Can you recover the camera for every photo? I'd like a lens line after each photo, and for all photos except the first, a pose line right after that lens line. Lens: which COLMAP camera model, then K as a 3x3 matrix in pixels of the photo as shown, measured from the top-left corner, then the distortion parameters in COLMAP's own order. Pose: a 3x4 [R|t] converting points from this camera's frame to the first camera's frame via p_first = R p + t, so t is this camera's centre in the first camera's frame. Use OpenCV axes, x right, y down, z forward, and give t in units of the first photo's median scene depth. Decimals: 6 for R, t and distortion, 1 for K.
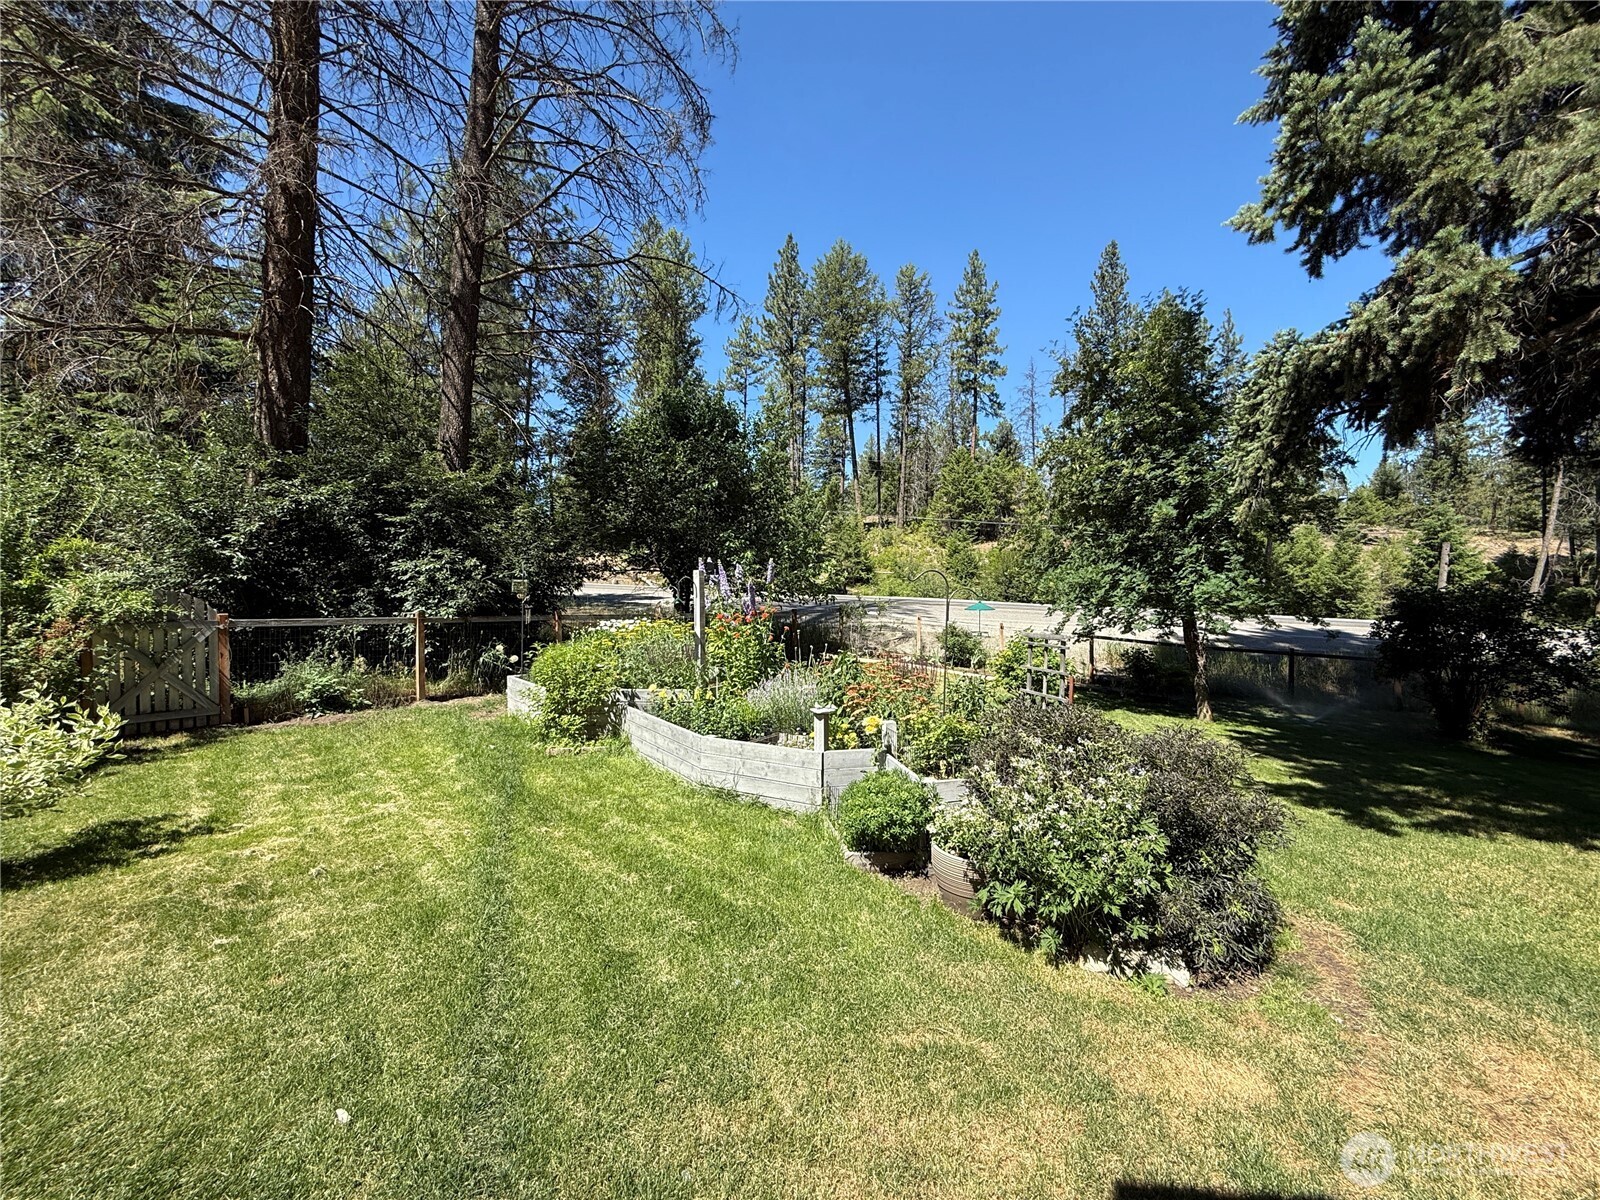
lens RADIAL K [[634.3, 0, 795.8], [0, 634.3, 601.6], [0, 0, 1]] dist [0.000812, 0.000008]
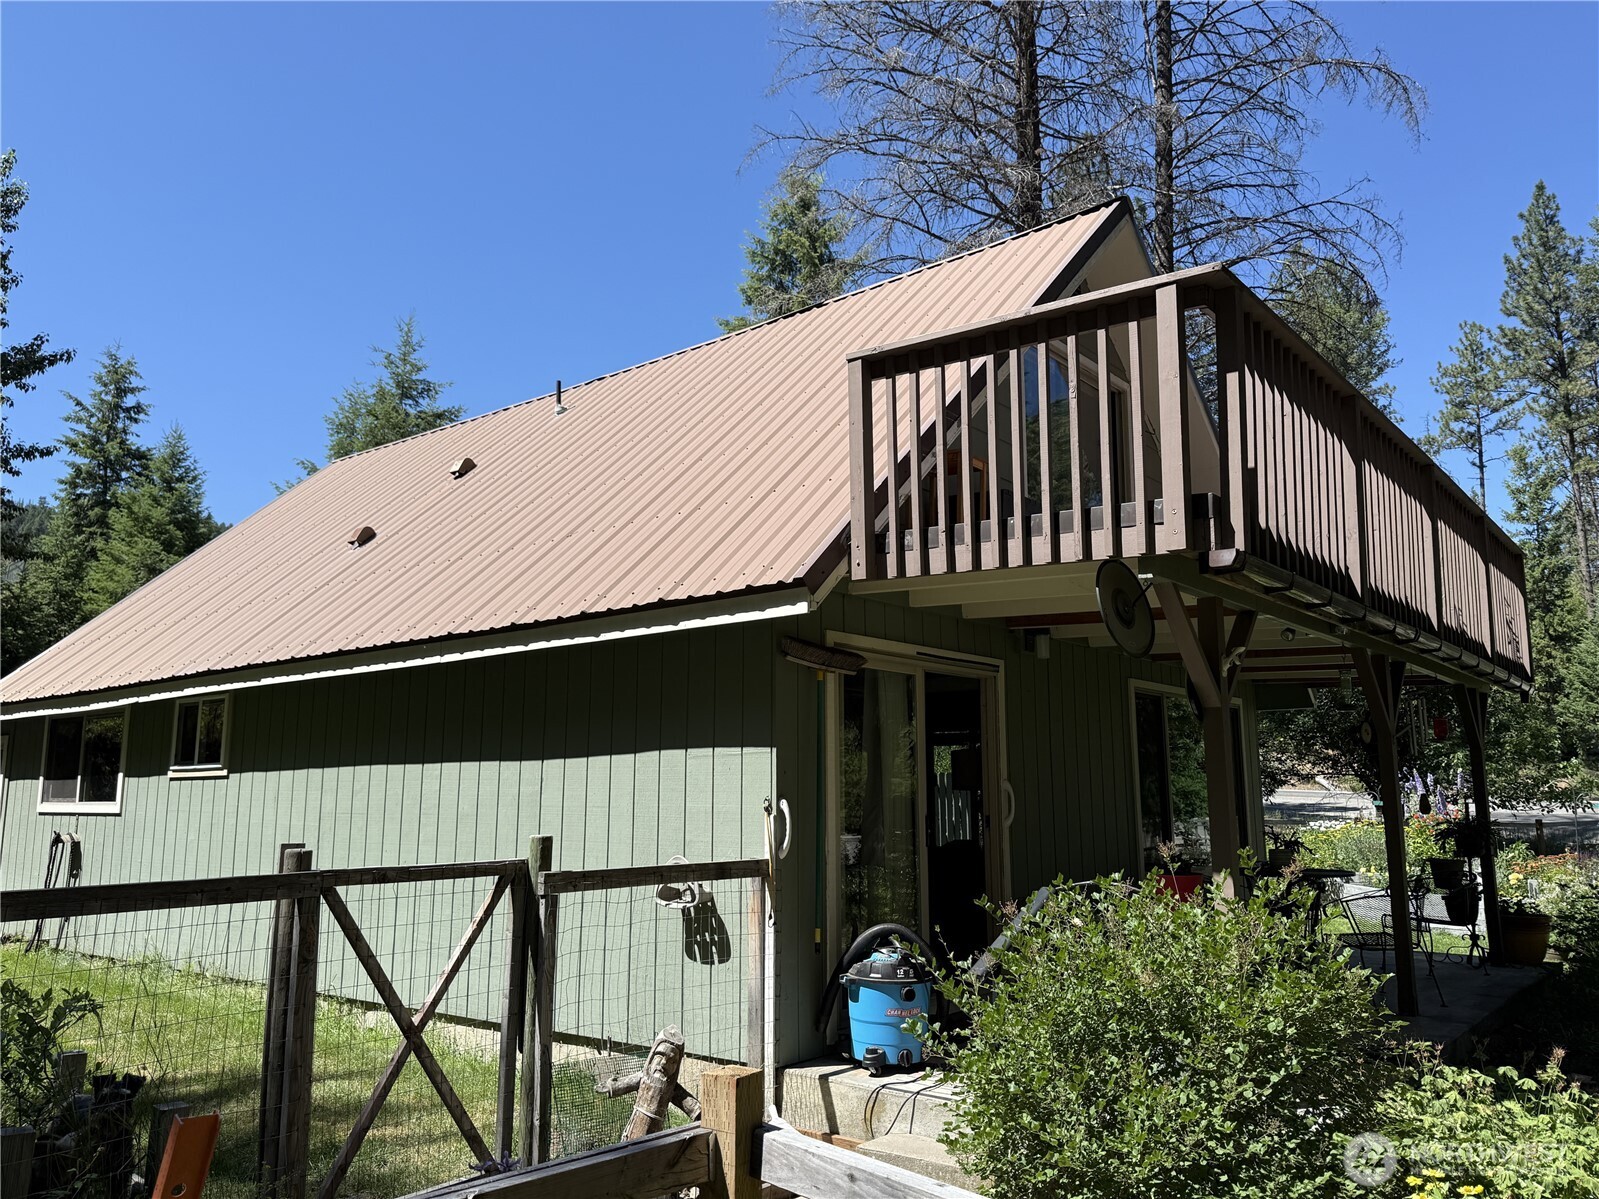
lens RADIAL K [[1205.5, 0, 806.0], [0, 1205.5, 609.9], [0, 0, 1]] dist [-0.000277, -0.006348]
pose [[0.812304, -0.095016, -0.575442, 0.043427], [-0.006106, 0.985201, -0.171295, 0.005132], [0.583202, 0.142657, 0.799703, -0.232973]]
